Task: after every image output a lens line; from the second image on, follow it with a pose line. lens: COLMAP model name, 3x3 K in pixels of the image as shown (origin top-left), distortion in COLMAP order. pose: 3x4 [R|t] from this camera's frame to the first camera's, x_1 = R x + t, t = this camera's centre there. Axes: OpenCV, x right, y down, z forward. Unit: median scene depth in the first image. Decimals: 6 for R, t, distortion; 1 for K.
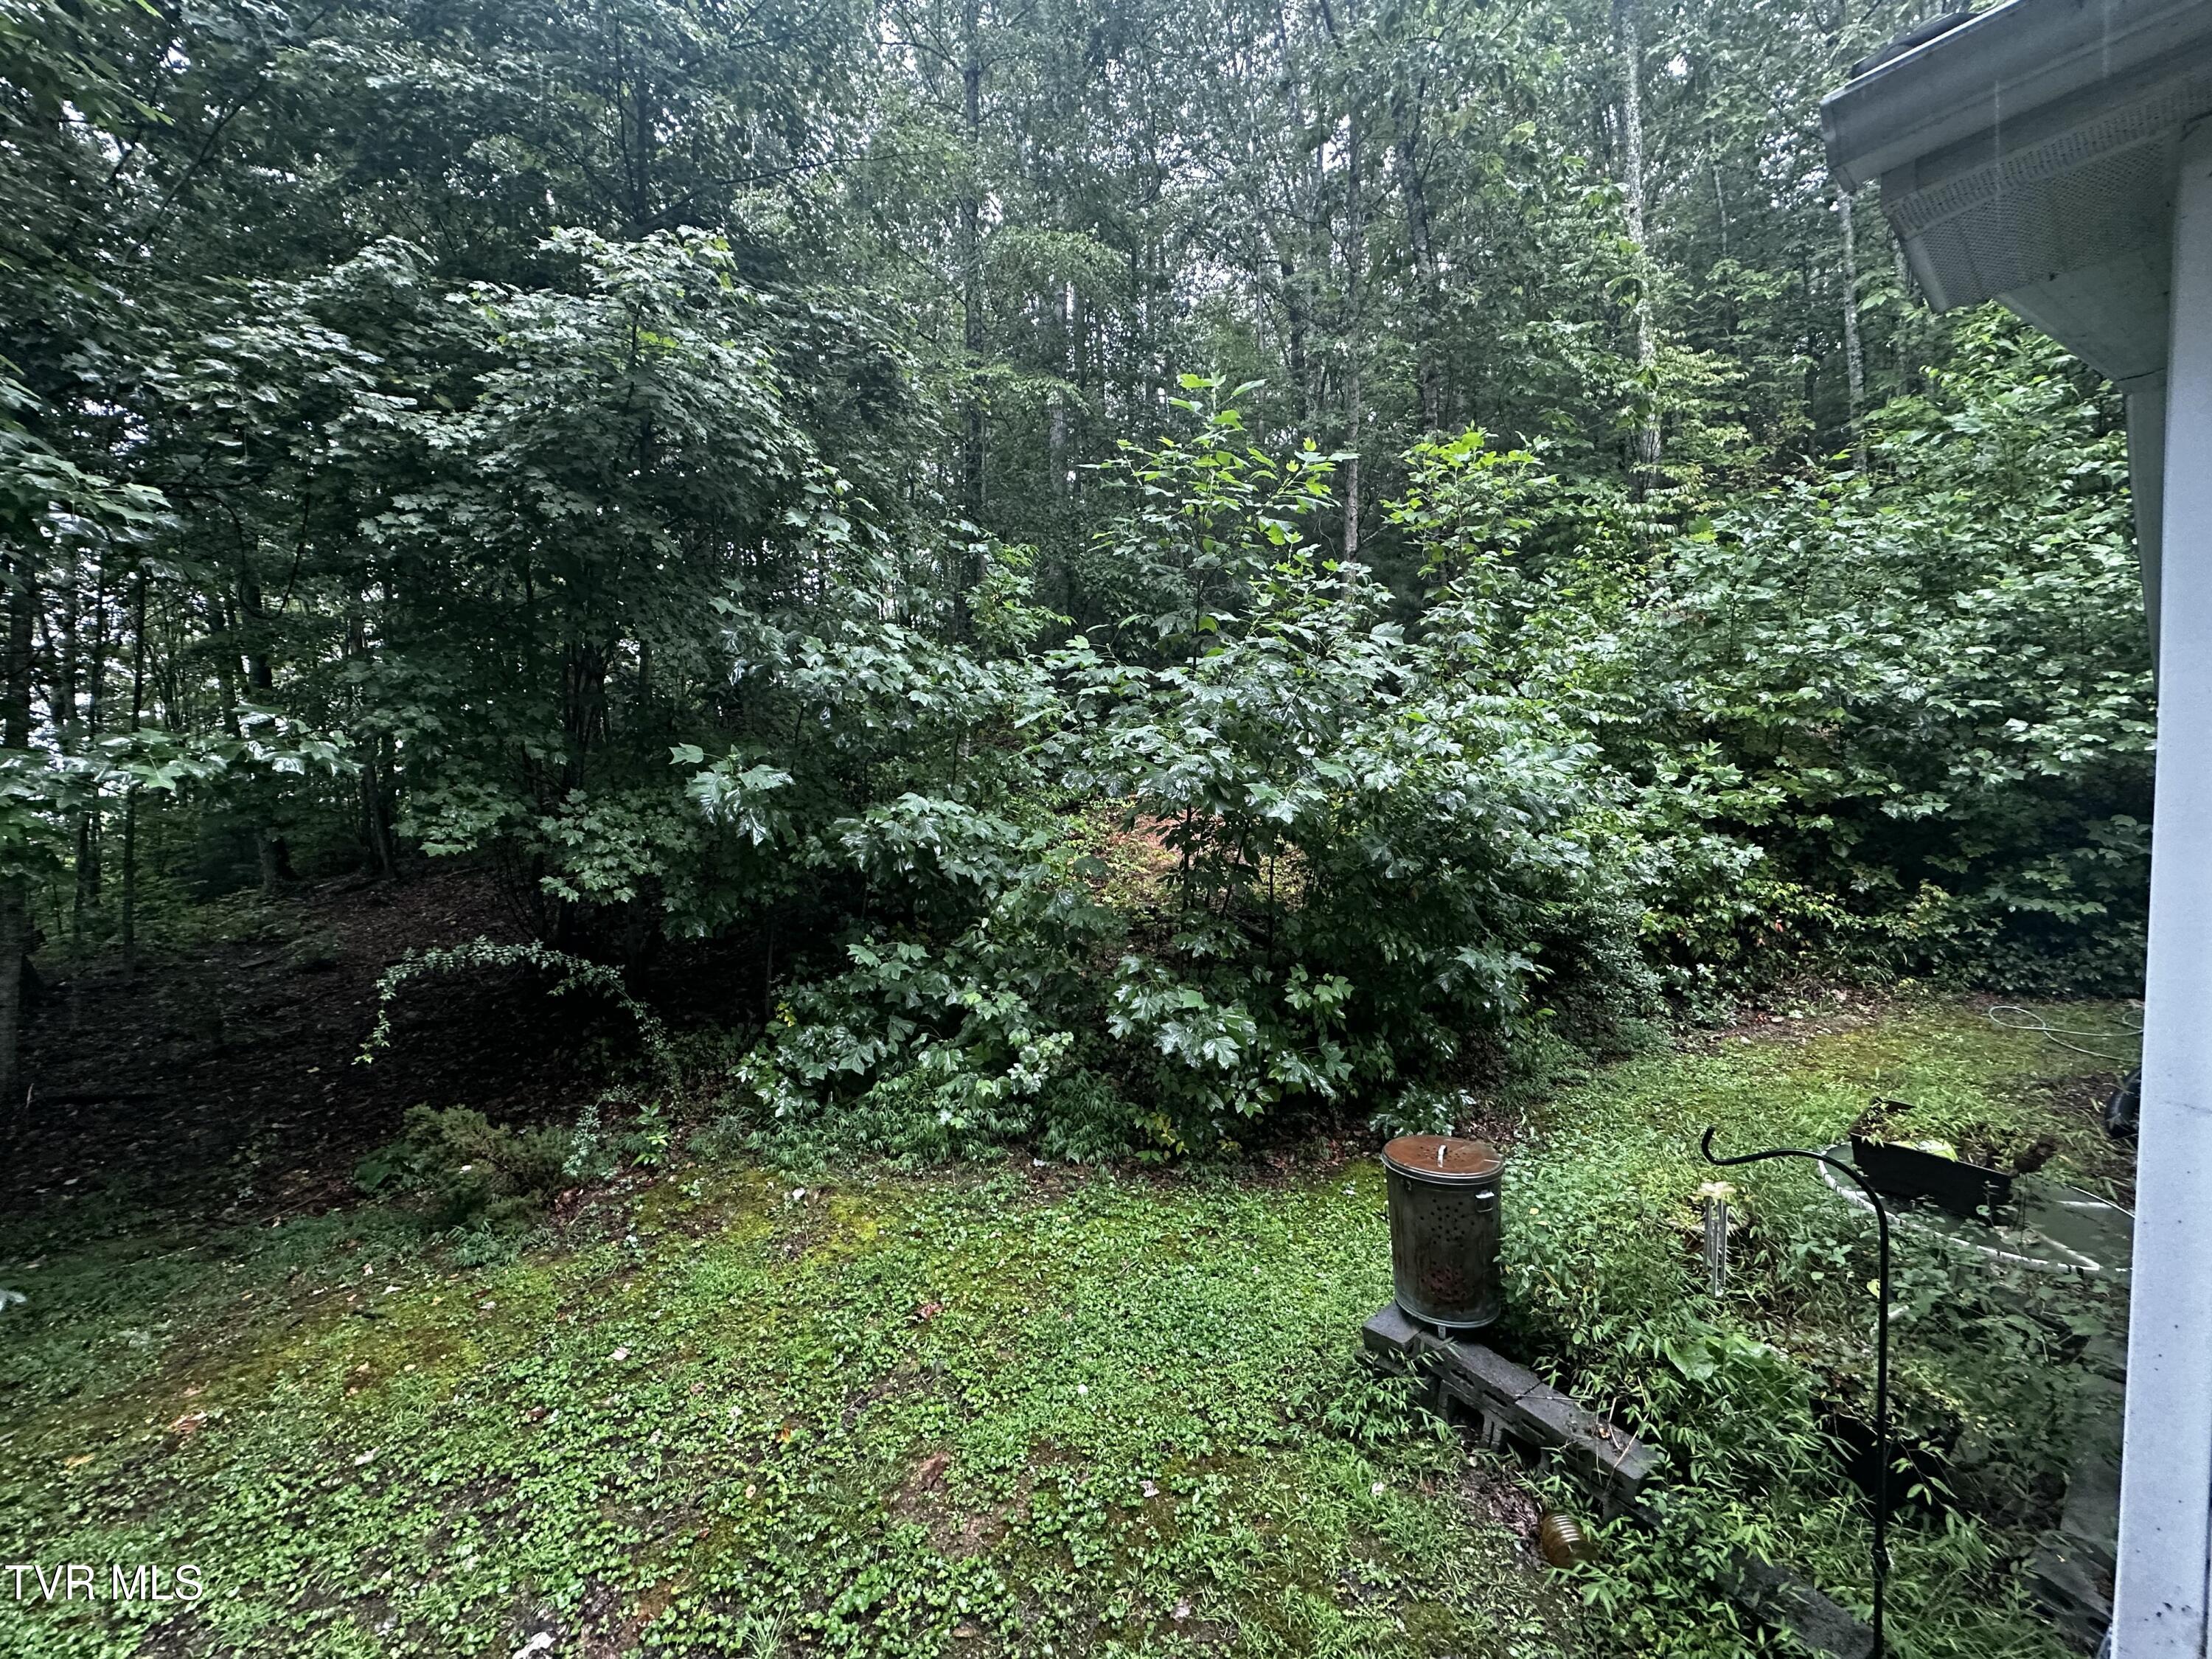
lens RADIAL K [[878.9, 0, 1103.1], [0, 878.9, 828.5], [0, 0, 1]] dist [-0.000990, 0.000296]
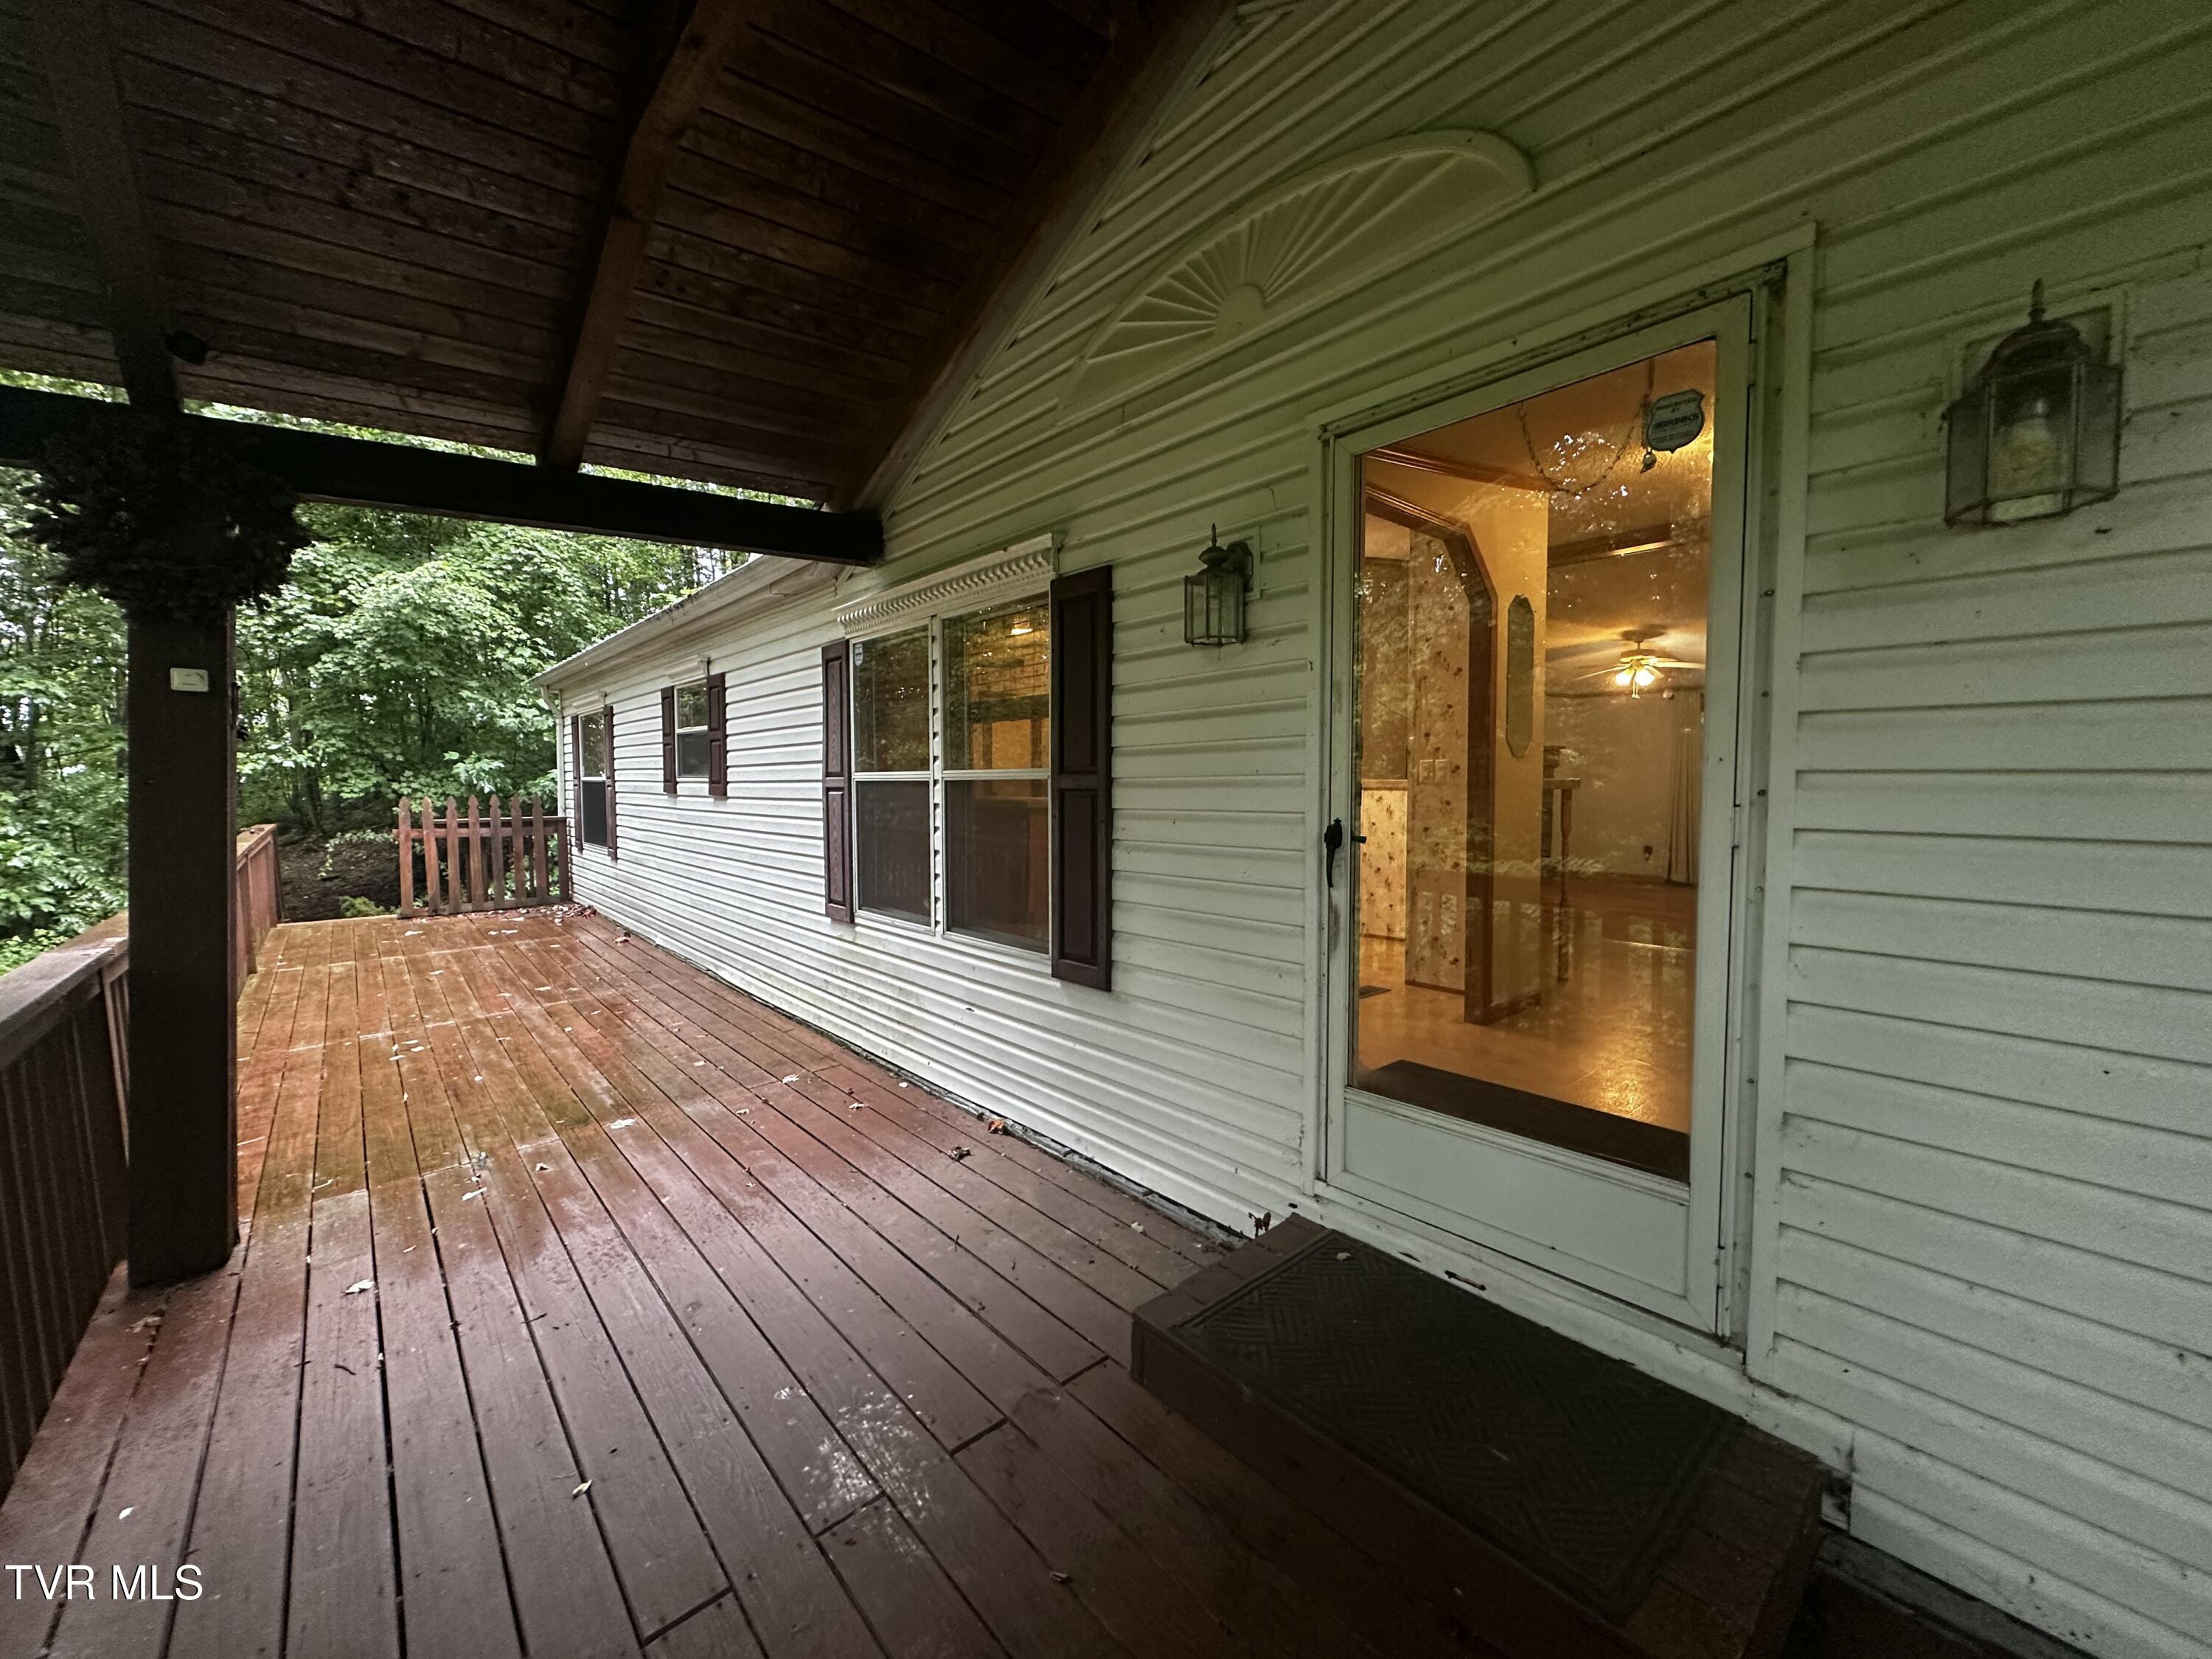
lens RADIAL K [[878.9, 0, 1103.1], [0, 878.9, 828.5], [0, 0, 1]] dist [-0.000990, 0.000296]
pose [[0.998246, -0.020232, 0.055636, 1.194307], [0.018026, 0.999042, 0.039876, 0.052802], [-0.056389, -0.038803, 0.997655, -1.548325]]
